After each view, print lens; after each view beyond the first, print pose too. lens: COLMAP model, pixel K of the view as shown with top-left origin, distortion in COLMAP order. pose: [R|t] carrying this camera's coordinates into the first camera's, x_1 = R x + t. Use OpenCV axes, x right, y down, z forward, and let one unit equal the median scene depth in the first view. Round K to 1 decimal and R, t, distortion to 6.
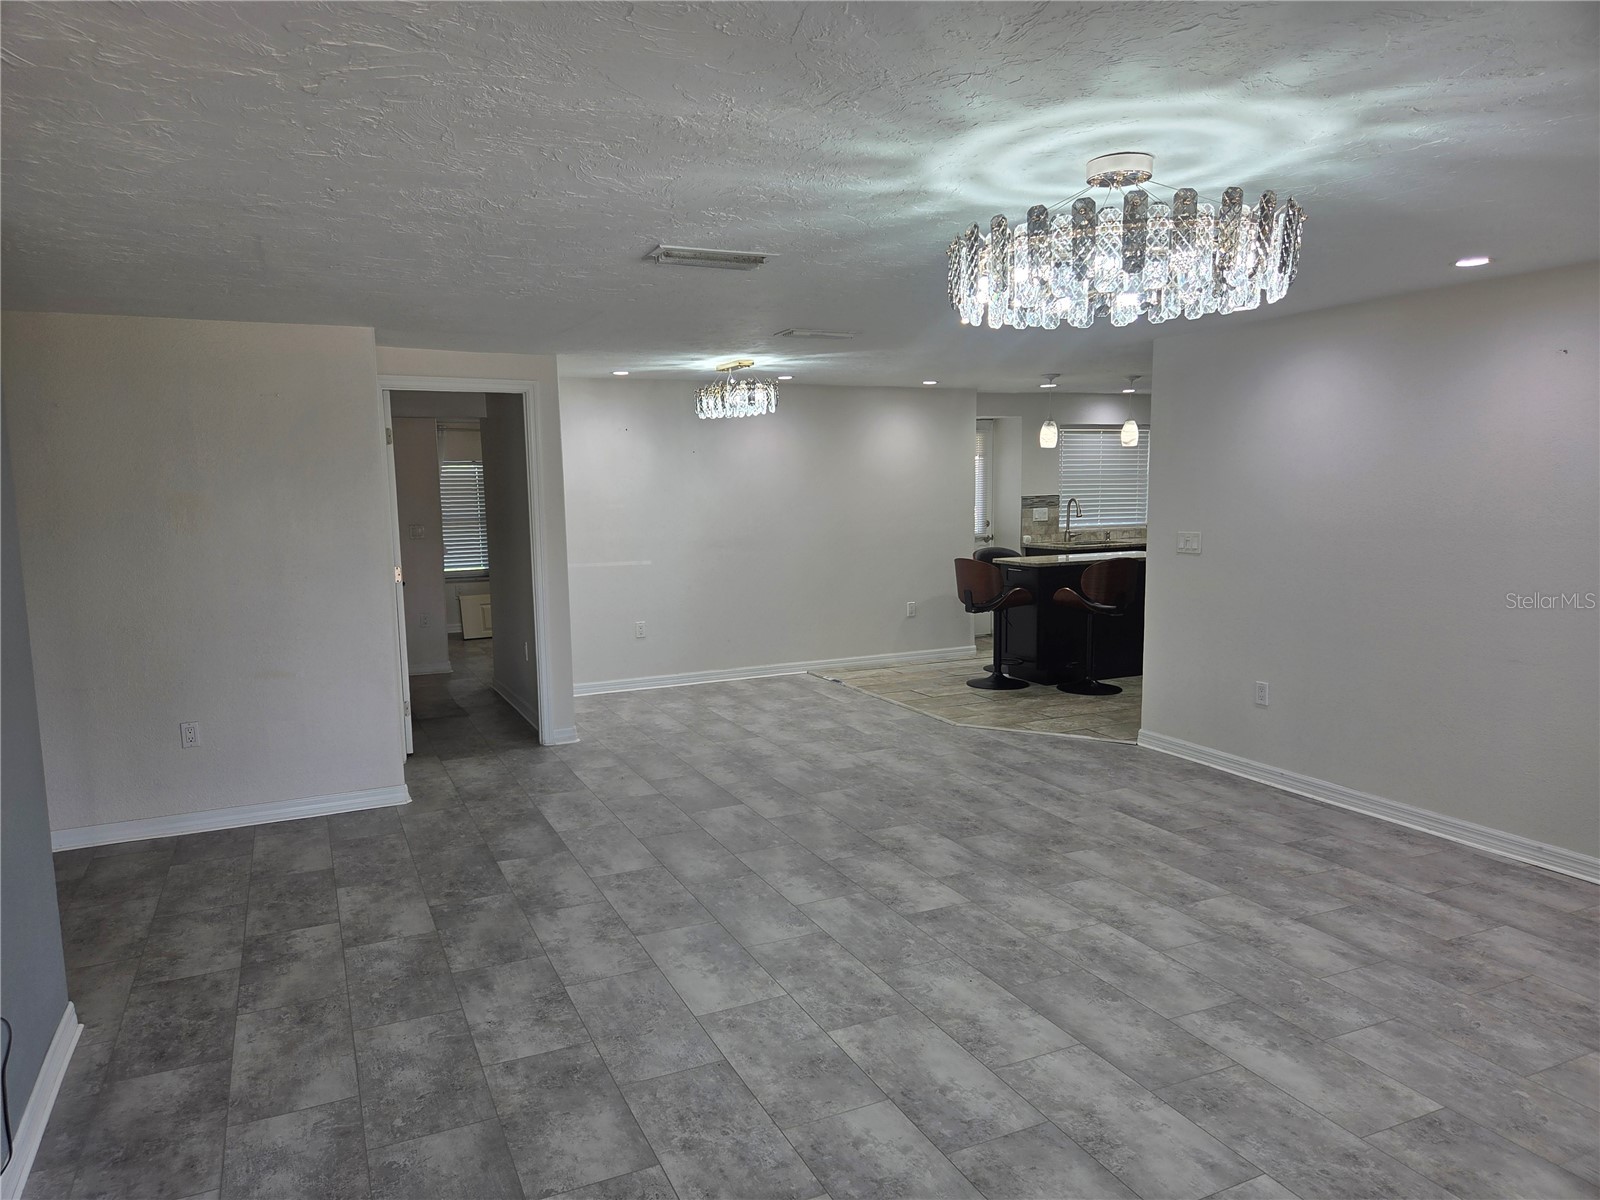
lens RADIAL K [[1074.2, 0, 787.6], [0, 1074.2, 602.2], [0, 0, 1]] dist [0.072649, -0.063772]
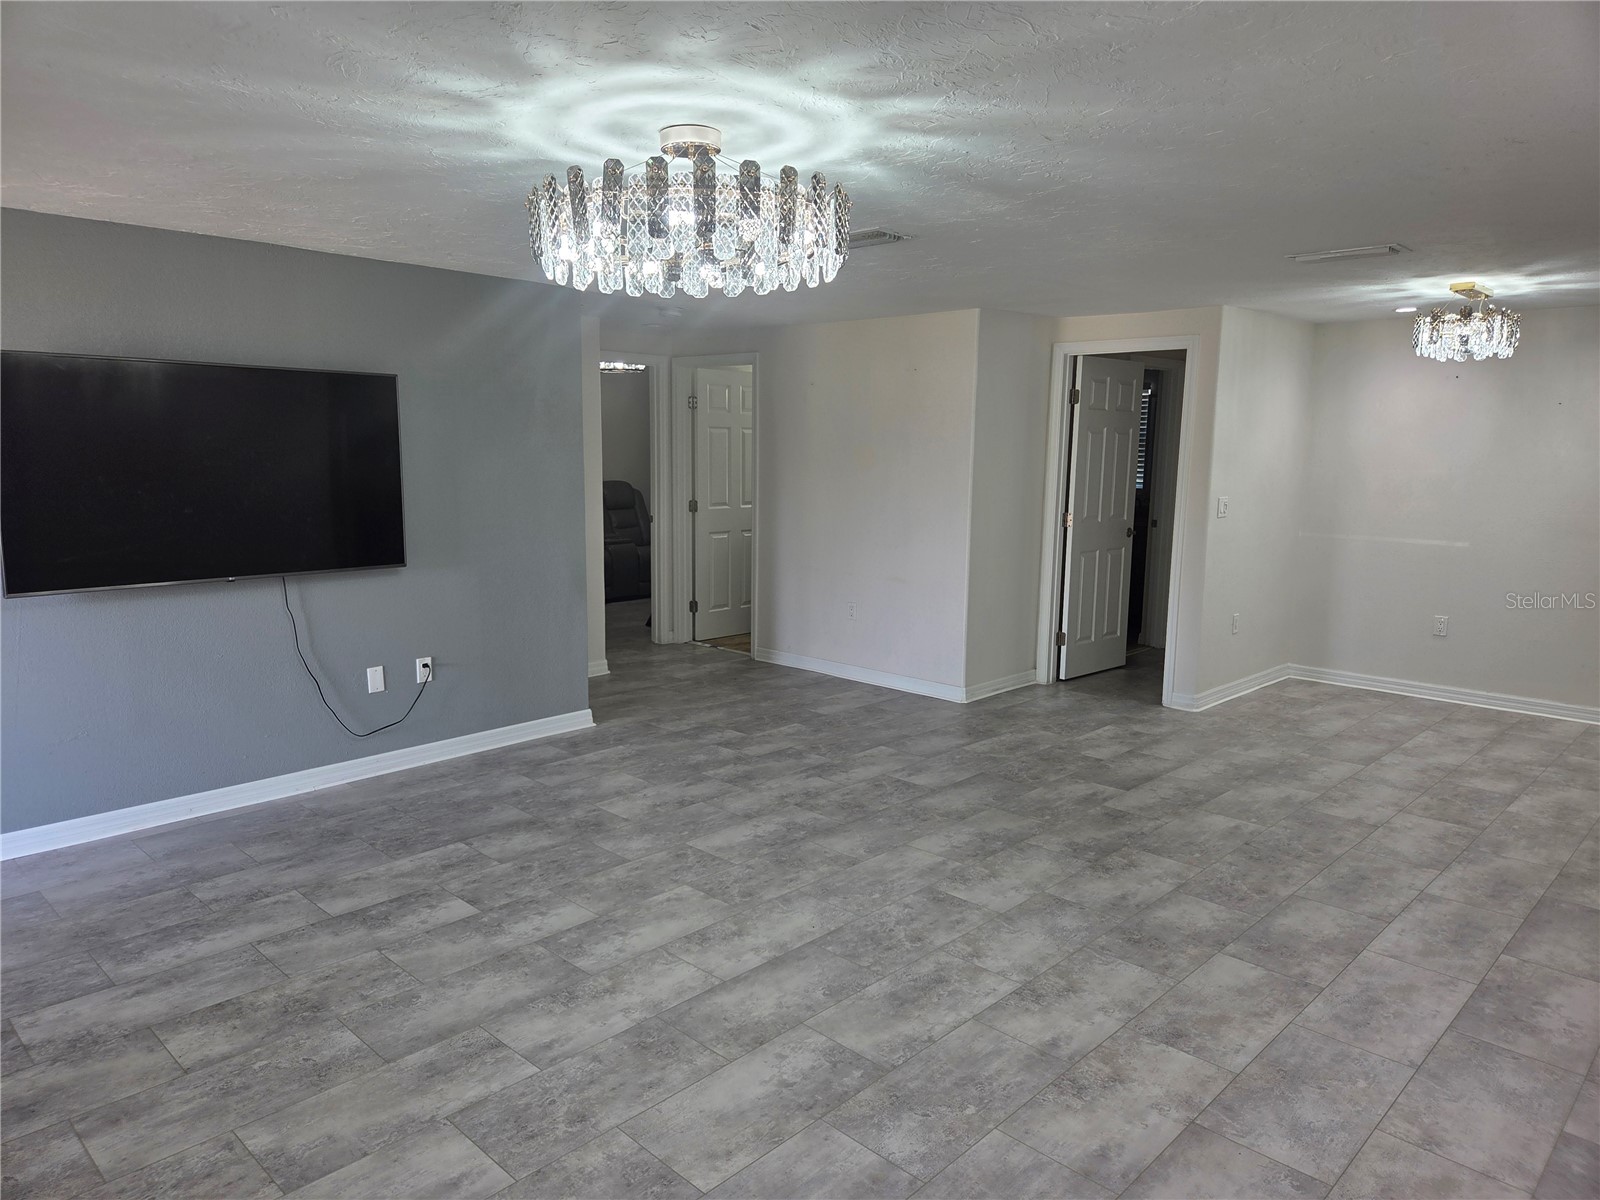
lens RADIAL K [[1074.2, 0, 783.7], [0, 1074.2, 595.8], [0, 0, 1]] dist [0.072649, -0.063772]
pose [[0.357871, 0.154903, -0.920833, 0.893201], [-0.123078, 0.985366, 0.117926, -0.067084], [0.925624, 0.071132, 0.371698, 0.479628]]
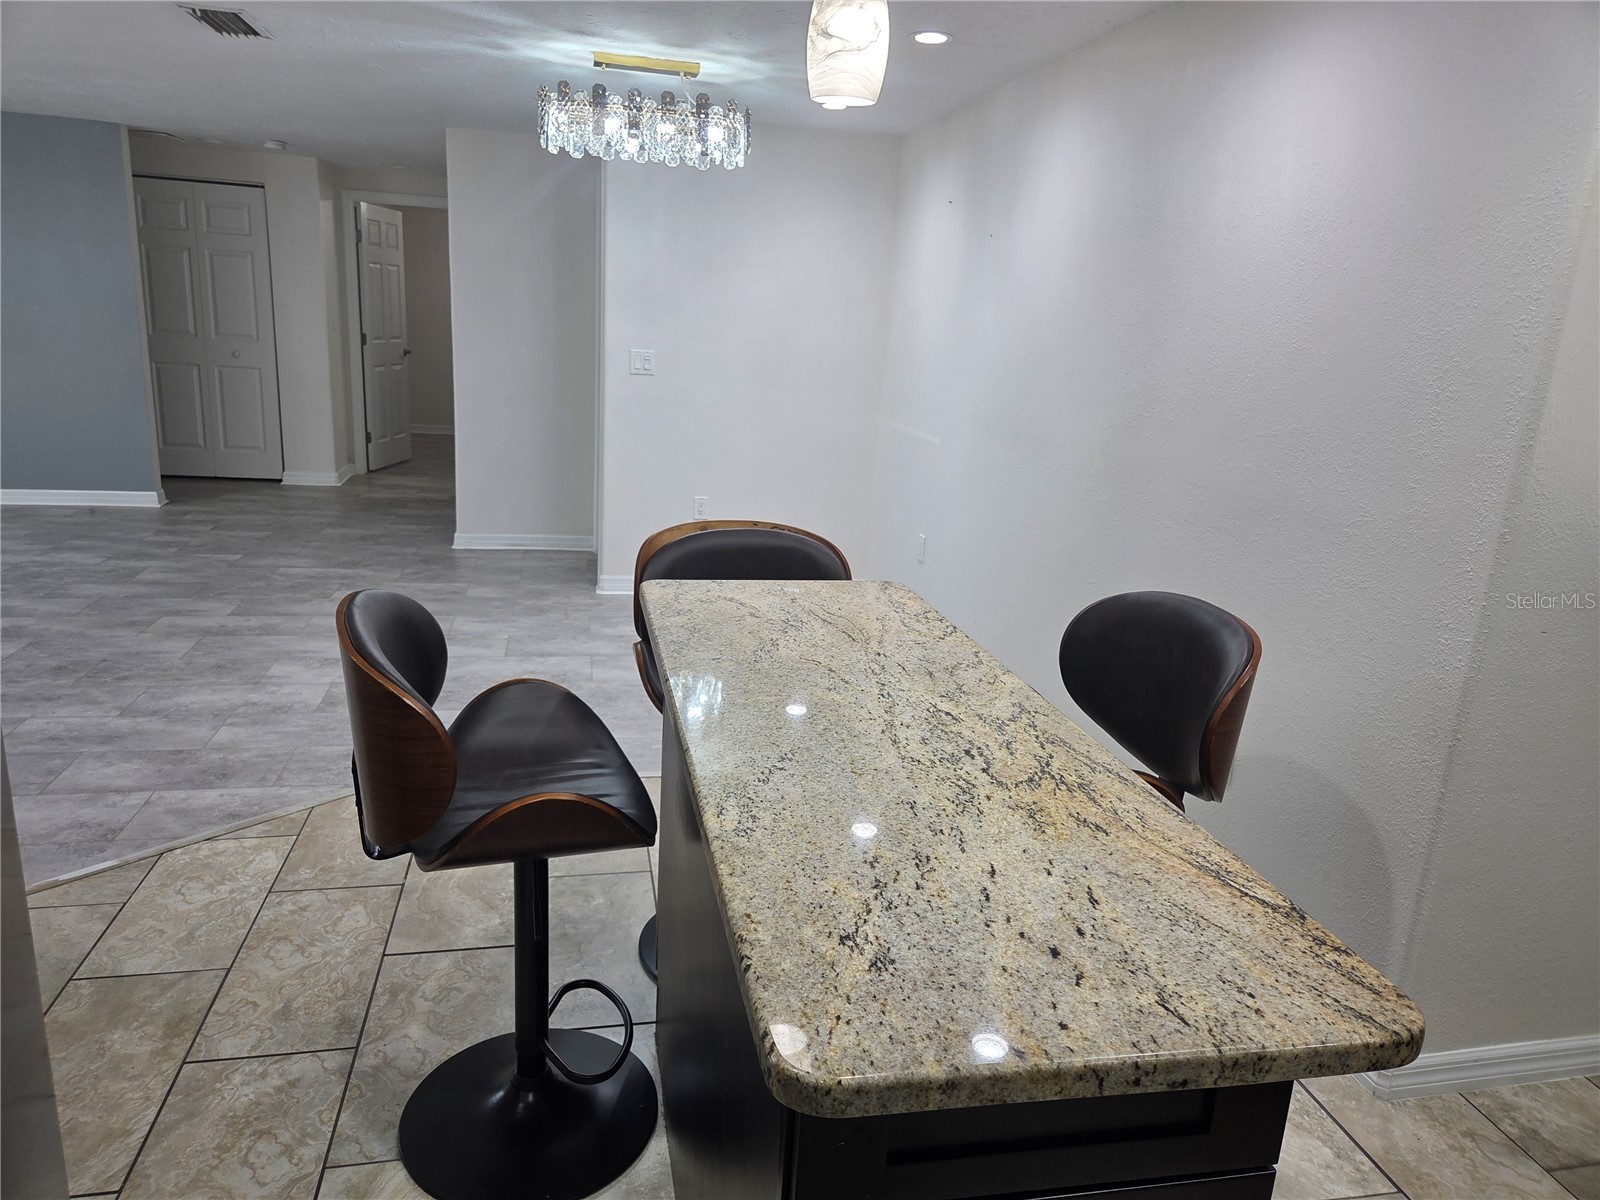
lens RADIAL K [[1074.2, 0, 795.2], [0, 1074.2, 593.8], [0, 0, 1]] dist [0.072649, -0.063772]
pose [[-0.231150, 0.243842, -0.941866, 0.929781], [-0.164955, 0.944245, 0.284940, -0.225073], [0.958832, 0.221229, -0.178039, 2.113519]]
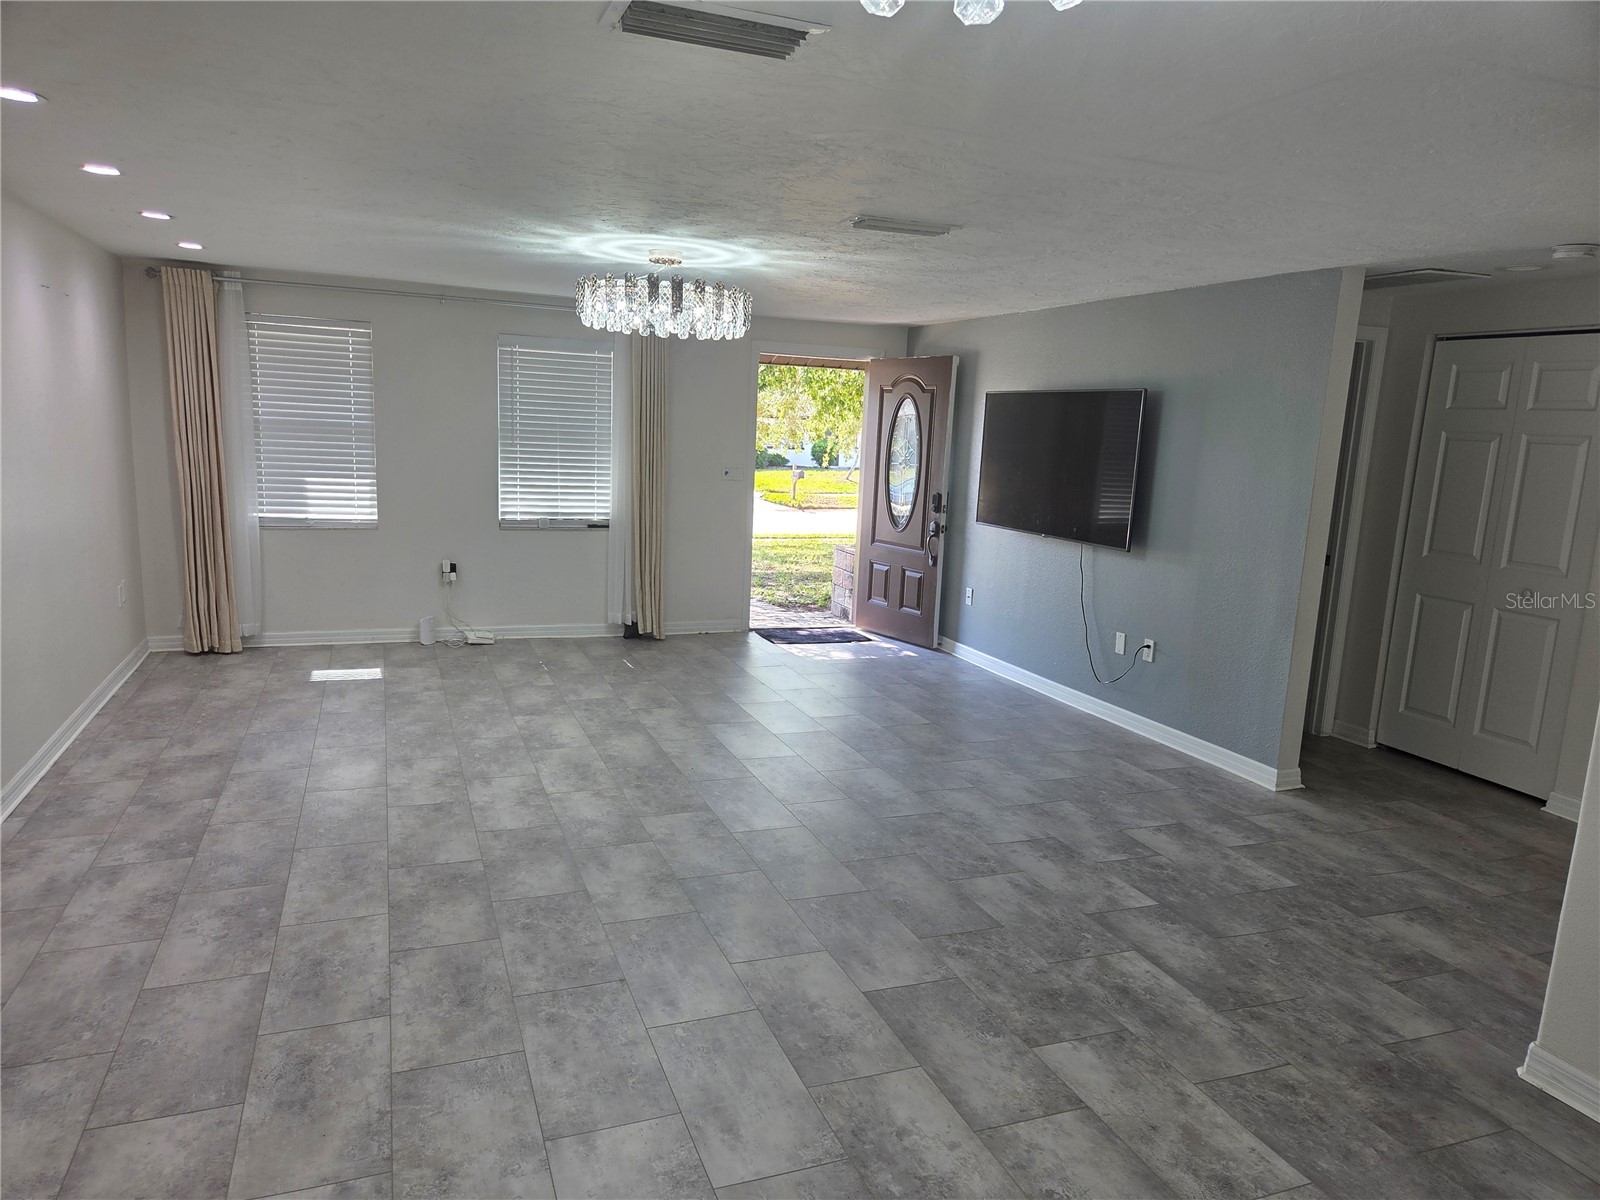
lens RADIAL K [[1074.2, 0, 798.3], [0, 1074.2, 601.6], [0, 0, 1]] dist [0.072649, -0.063772]
pose [[-0.997473, -0.036084, 0.061195, -0.044458], [-0.018190, 0.962407, 0.271002, -0.219334], [-0.068674, 0.269204, -0.960632, 1.955081]]
